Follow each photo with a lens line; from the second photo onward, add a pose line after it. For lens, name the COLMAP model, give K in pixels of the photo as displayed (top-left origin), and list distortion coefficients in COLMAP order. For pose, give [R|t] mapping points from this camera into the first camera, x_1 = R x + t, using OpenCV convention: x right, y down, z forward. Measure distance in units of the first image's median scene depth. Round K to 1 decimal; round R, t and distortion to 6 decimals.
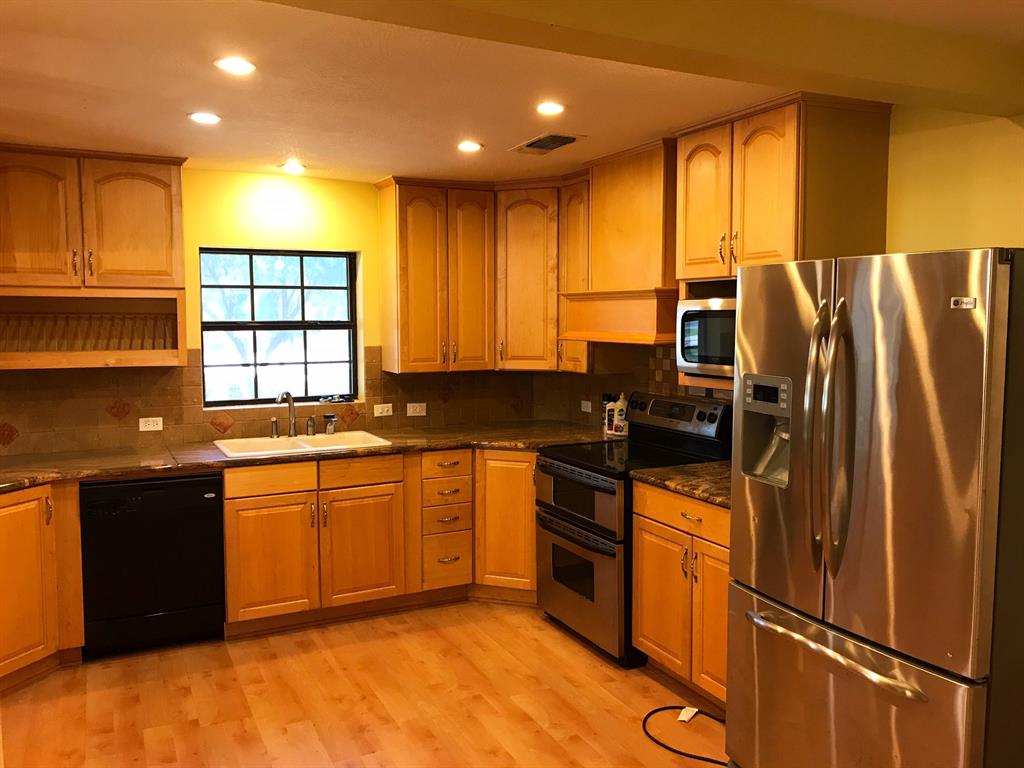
lens RADIAL K [[841.2, 0, 510.8], [0, 841.2, 379.6], [0, 0, 1]] dist [0.050595, -0.059247]
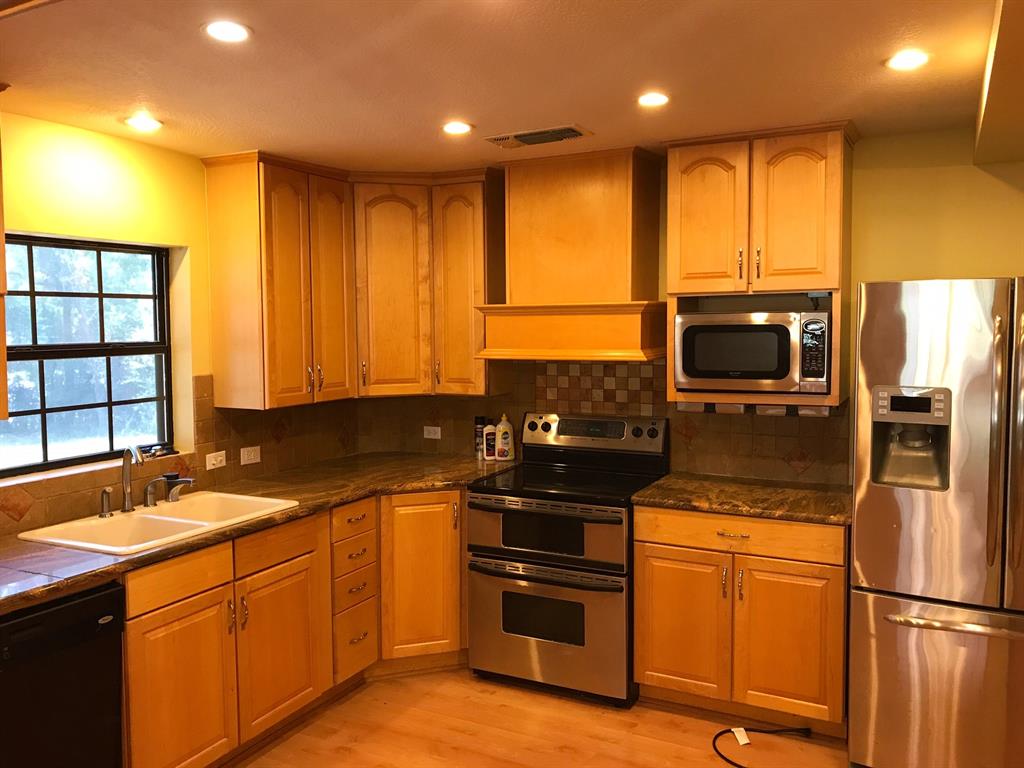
lens RADIAL K [[841.2, 0, 510.8], [0, 841.2, 379.6], [0, 0, 1]] dist [0.050595, -0.059247]
pose [[0.806137, -0.045541, 0.589975, -0.415175], [0.054040, 0.998534, 0.003238, -0.025632], [-0.589257, 0.029272, 0.807415, 0.256967]]
